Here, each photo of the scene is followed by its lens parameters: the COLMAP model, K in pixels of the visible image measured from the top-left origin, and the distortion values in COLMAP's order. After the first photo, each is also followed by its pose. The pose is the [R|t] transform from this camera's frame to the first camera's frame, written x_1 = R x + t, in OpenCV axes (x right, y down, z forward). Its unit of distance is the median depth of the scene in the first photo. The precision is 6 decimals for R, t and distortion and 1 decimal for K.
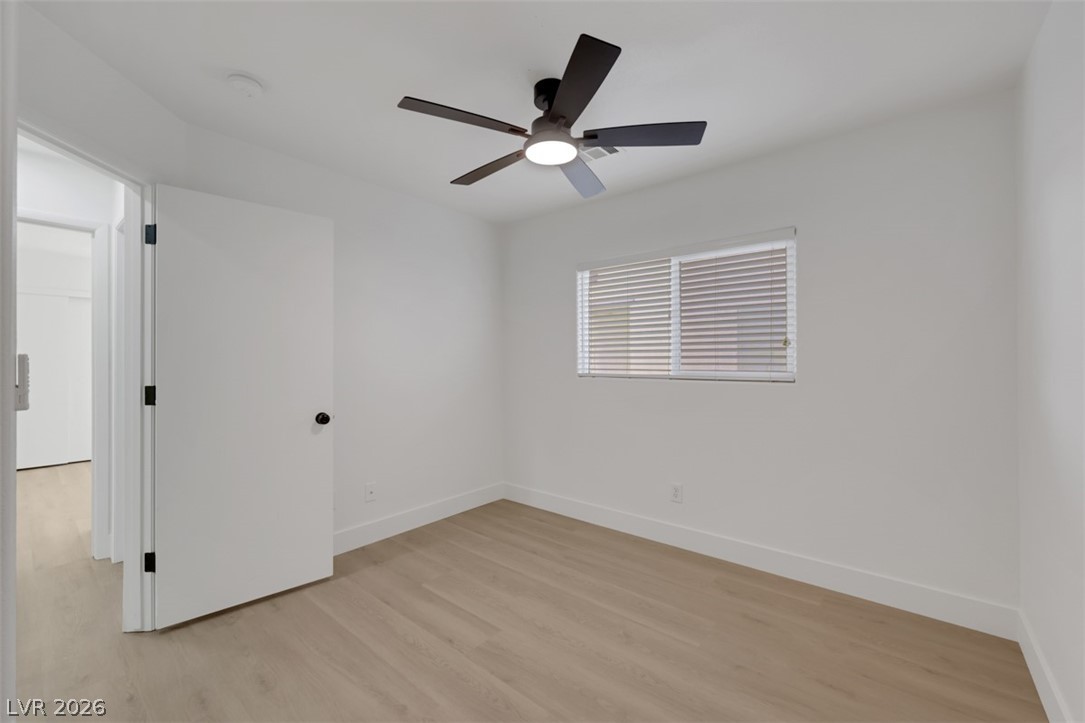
lens RADIAL K [[440.6, 0, 541.8], [0, 440.6, 359.6], [0, 0, 1]] dist [-0.000075, -0.000089]
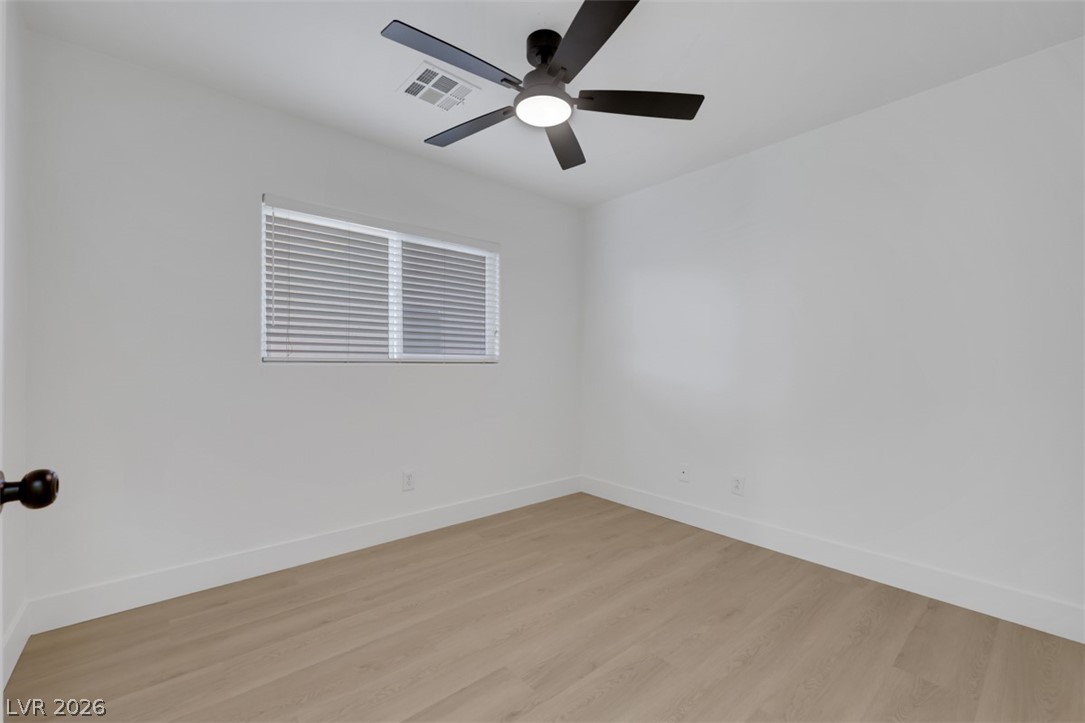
lens RADIAL K [[440.6, 0, 541.8], [0, 440.6, 359.6], [0, 0, 1]] dist [-0.000075, -0.000089]
pose [[0.171721, 0.012701, 0.985064, -0.755533], [-0.003395, 0.999919, -0.012300, 0.062881], [-0.985140, -0.001232, 0.171750, 0.695478]]
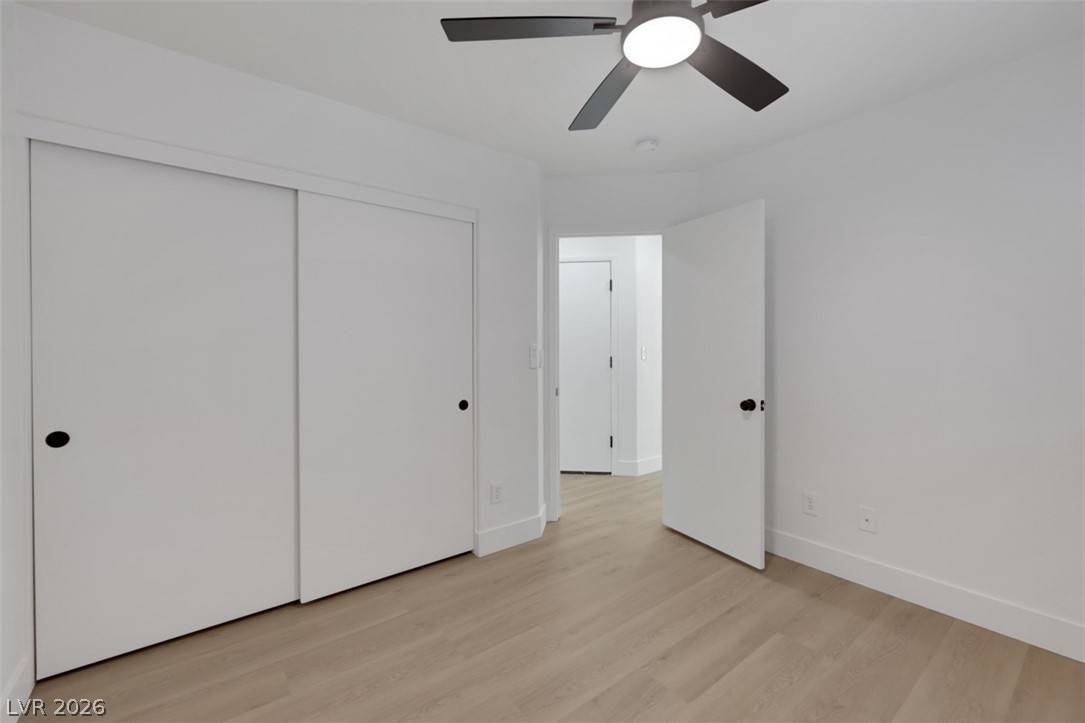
lens RADIAL K [[440.6, 0, 541.8], [0, 440.6, 359.6], [0, 0, 1]] dist [-0.000075, -0.000089]
pose [[-0.222885, 0.019681, -0.974646, 0.591367], [0.014176, 0.999756, 0.016947, 0.012304], [0.974742, -0.010039, -0.223109, 0.806637]]
